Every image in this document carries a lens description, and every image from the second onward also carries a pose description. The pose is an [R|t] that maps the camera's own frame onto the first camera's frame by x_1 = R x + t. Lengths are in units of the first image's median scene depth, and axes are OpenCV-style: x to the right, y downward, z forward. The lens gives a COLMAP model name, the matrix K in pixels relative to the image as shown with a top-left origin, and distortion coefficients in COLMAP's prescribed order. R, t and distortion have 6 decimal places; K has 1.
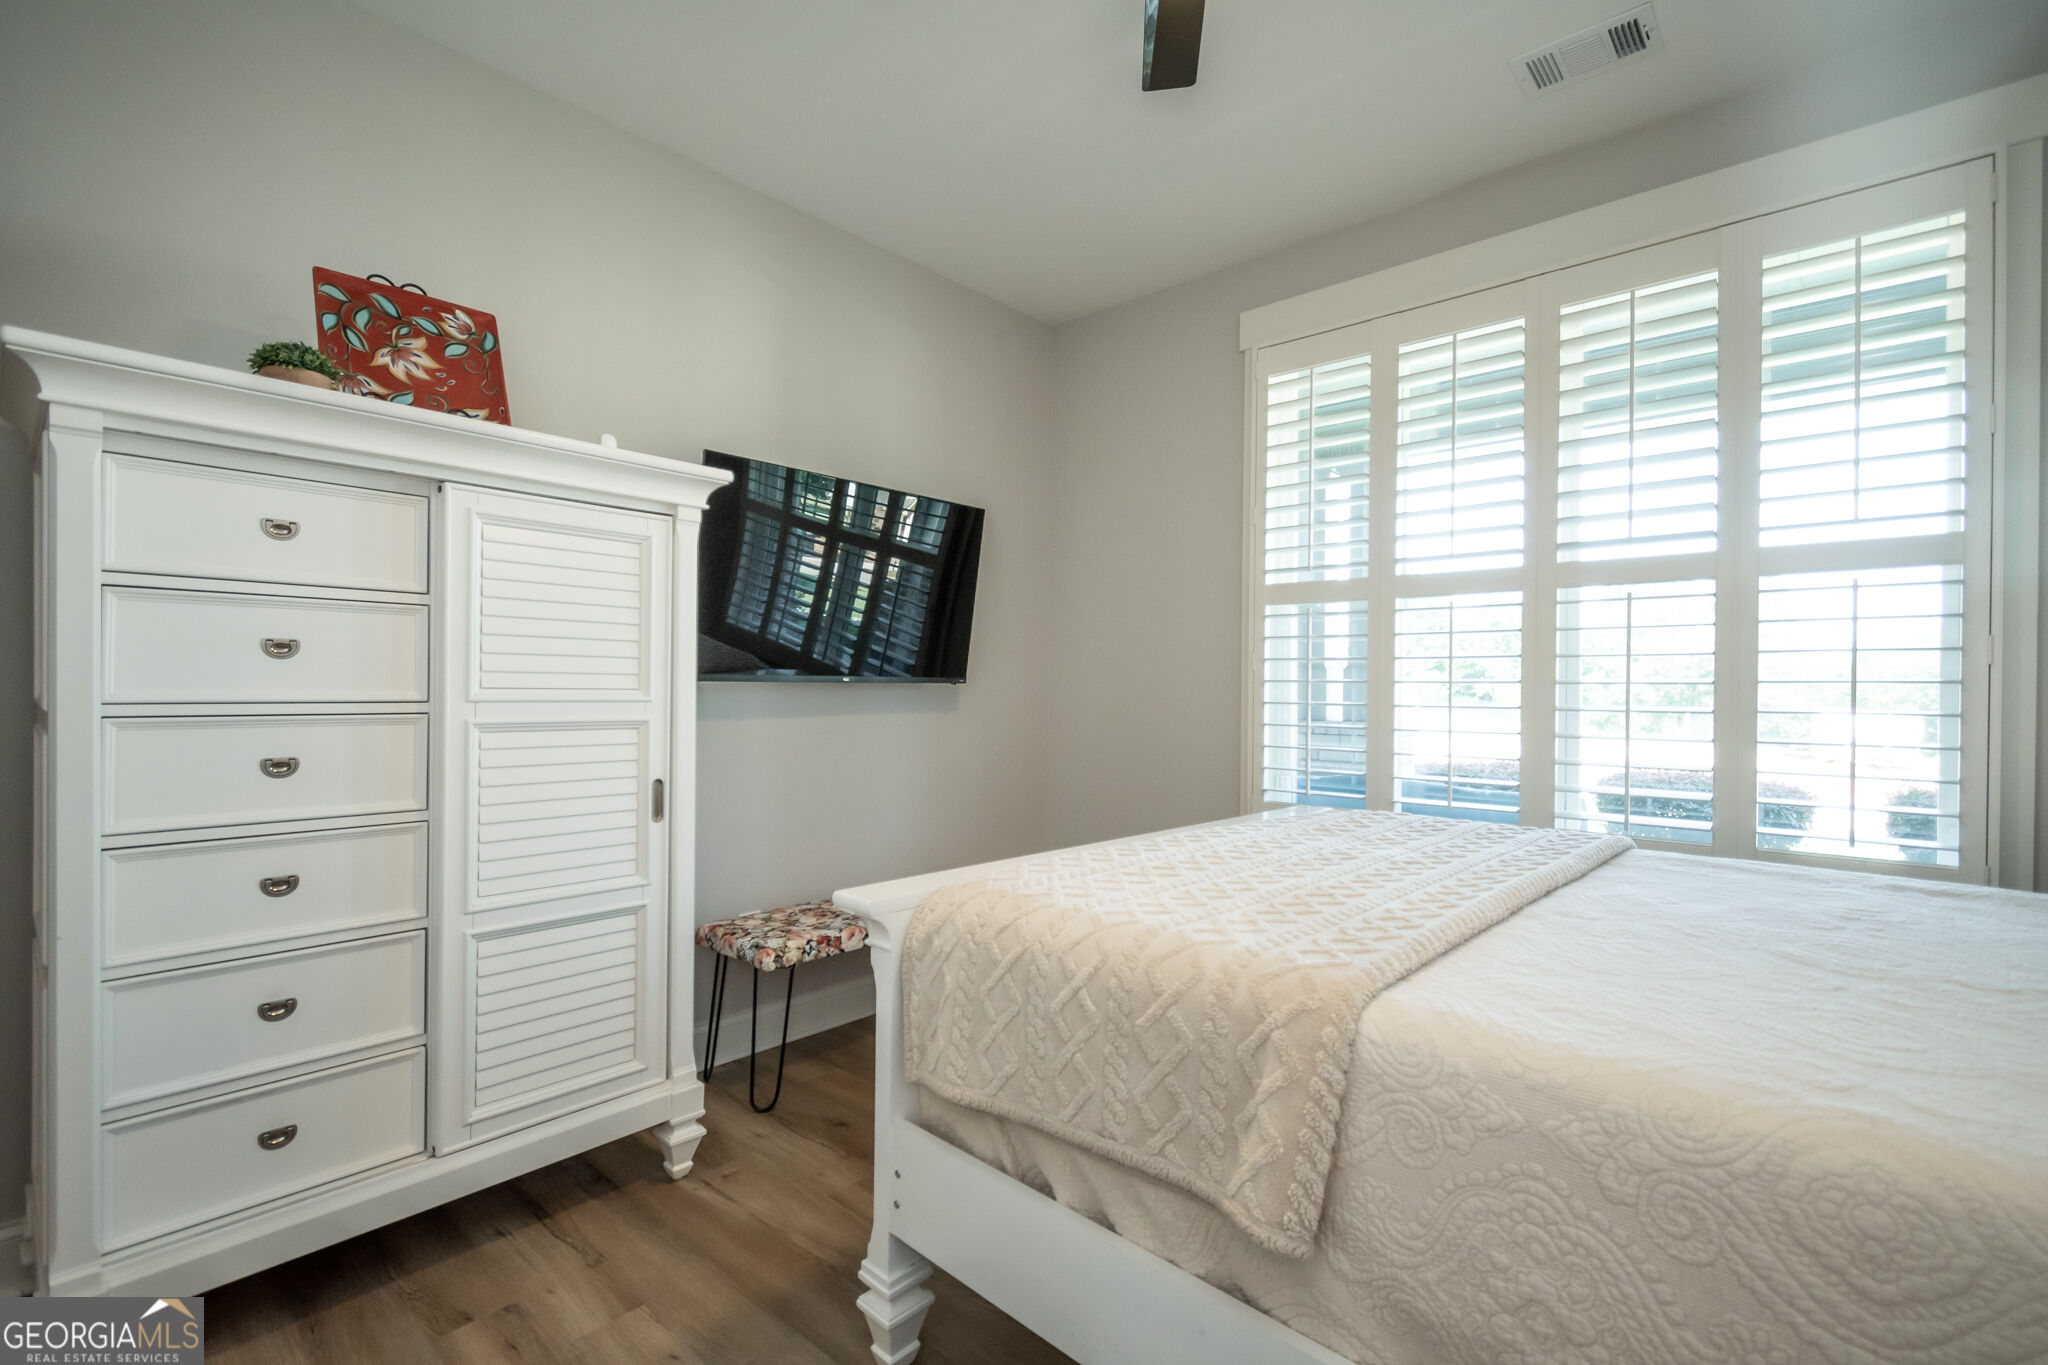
lens RADIAL K [[909.2, 0, 1024.3], [0, 909.2, 679.8], [0, 0, 1]] dist [0.008169, -0.003496]
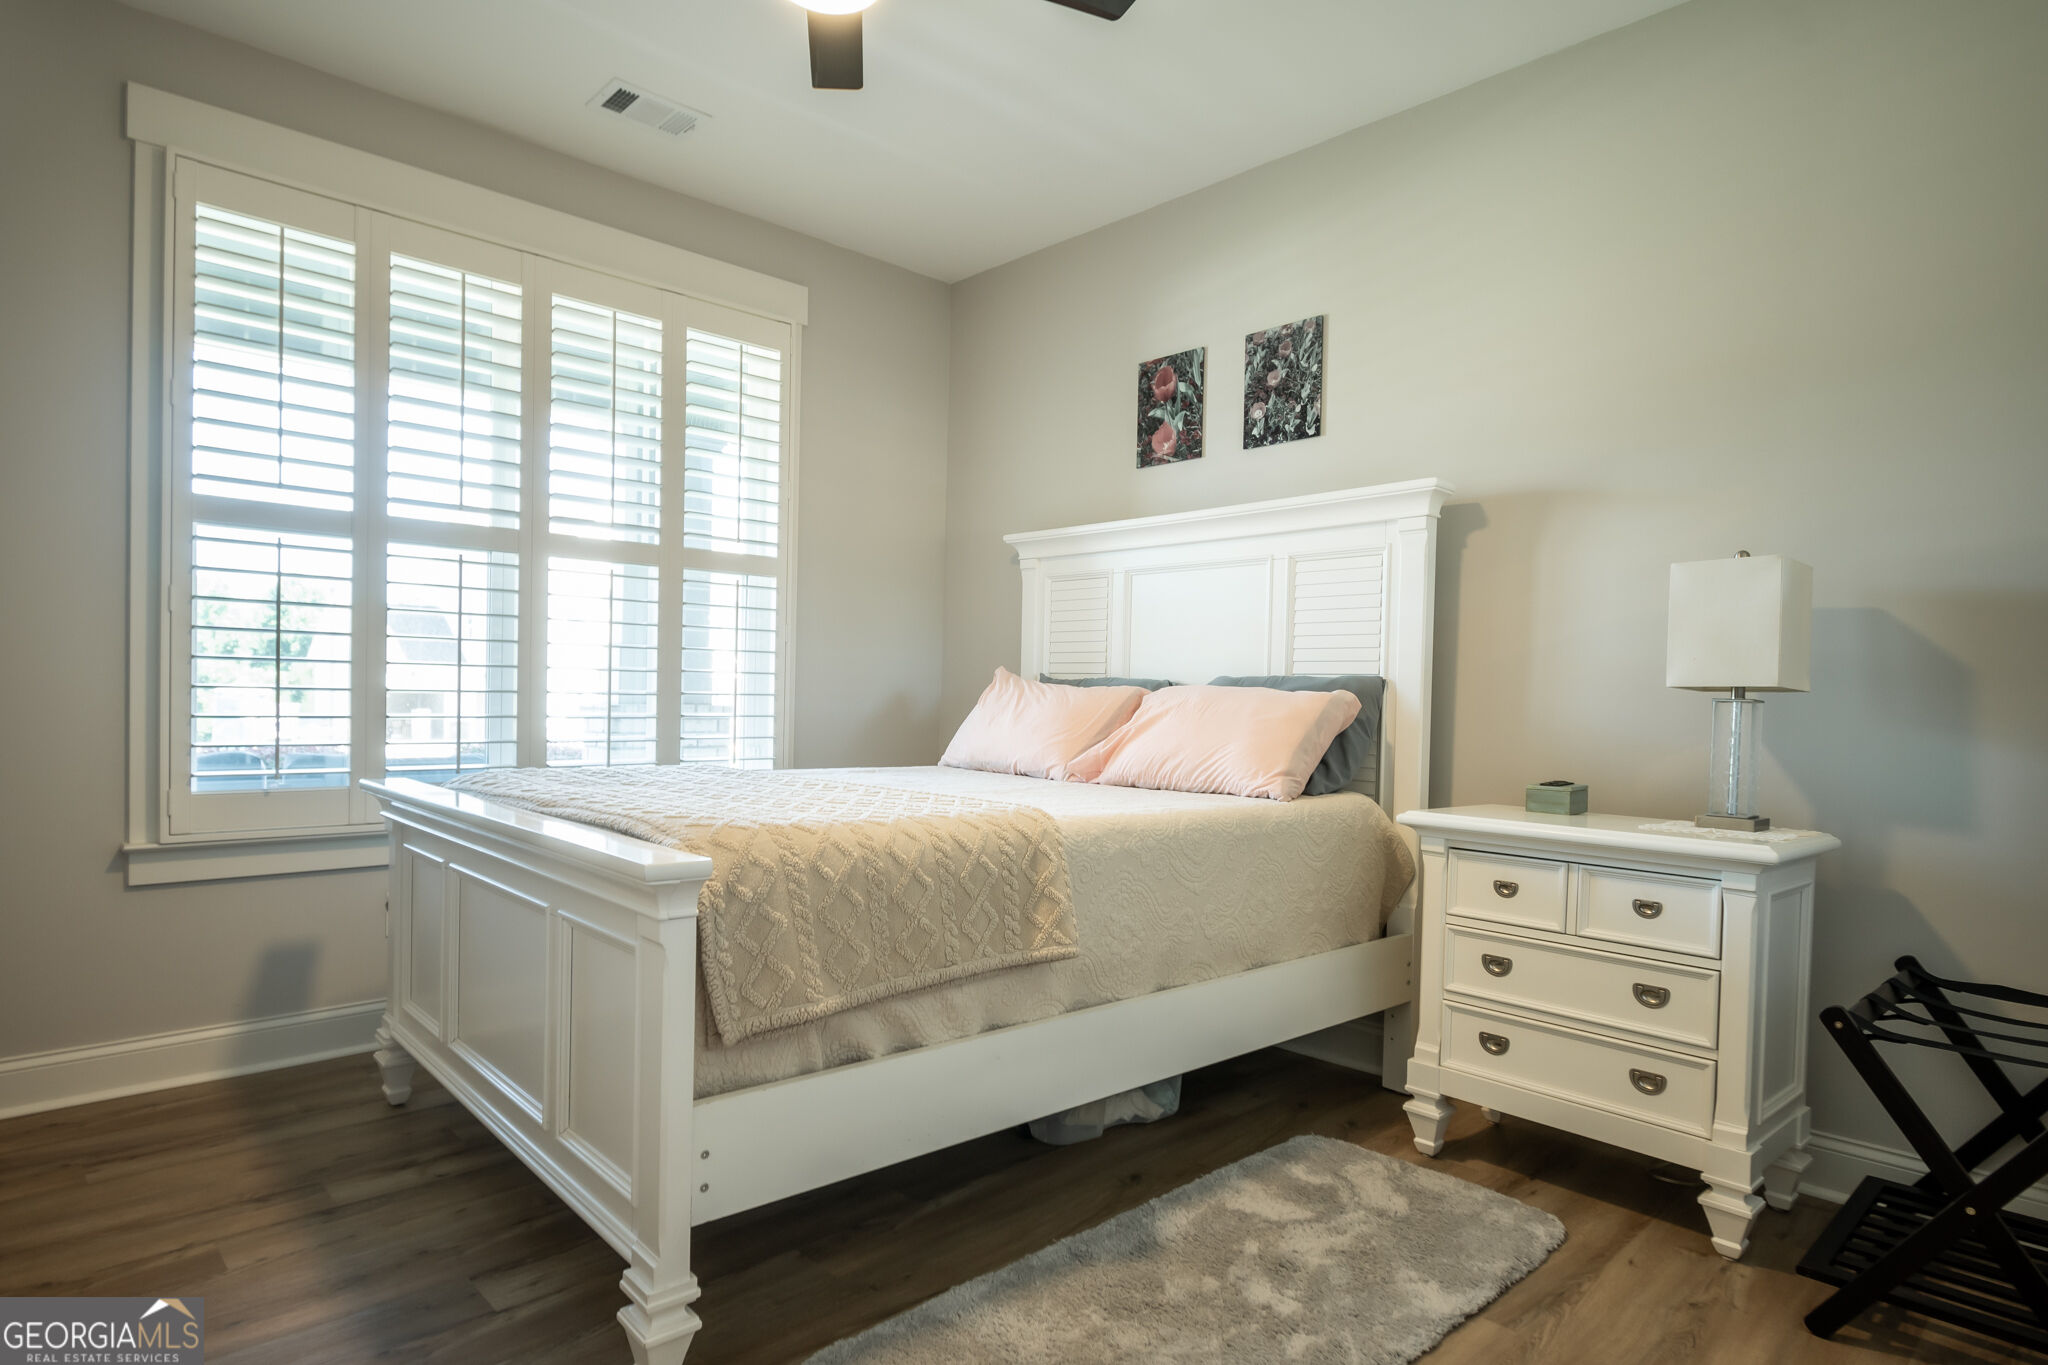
lens RADIAL K [[1127.2, 0, 1009.3], [0, 1127.2, 699.6], [0, 0, 1]] dist [0.000348, -0.003558]
pose [[0.091293, -0.016133, 0.995693, -0.590173], [-0.029923, 0.999373, 0.018936, 0.023056], [-0.995374, -0.031523, 0.090753, 0.280042]]
